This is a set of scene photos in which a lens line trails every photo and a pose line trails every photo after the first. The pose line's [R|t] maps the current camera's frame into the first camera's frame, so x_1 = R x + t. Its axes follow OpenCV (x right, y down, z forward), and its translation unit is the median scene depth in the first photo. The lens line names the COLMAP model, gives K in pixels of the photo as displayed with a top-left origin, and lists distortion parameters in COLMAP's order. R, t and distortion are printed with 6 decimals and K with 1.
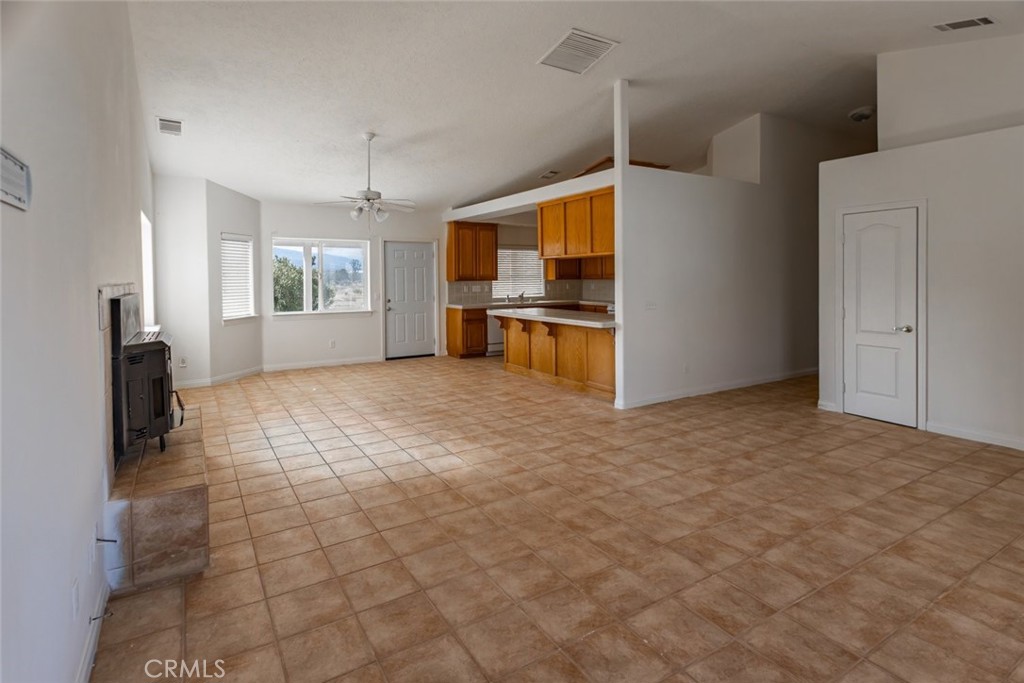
lens RADIAL K [[511.1, 0, 489.2], [0, 511.1, 294.2], [0, 0, 1]] dist [0.040399, -0.000117]
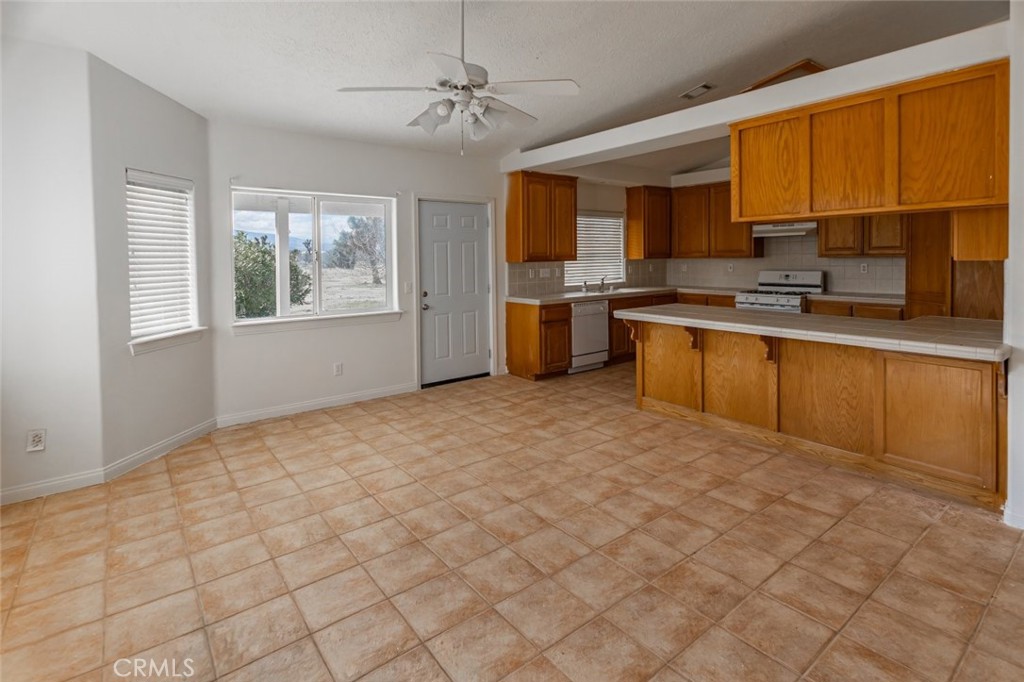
lens RADIAL K [[511.1, 0, 508.7], [0, 511.1, 272.4], [0, 0, 1]] dist [0.040399, -0.000117]
pose [[0.992507, -0.009856, 0.121792, -0.170171], [0.010348, 0.999941, -0.003416, -0.010748], [-0.121751, 0.004650, 0.992550, 0.359824]]
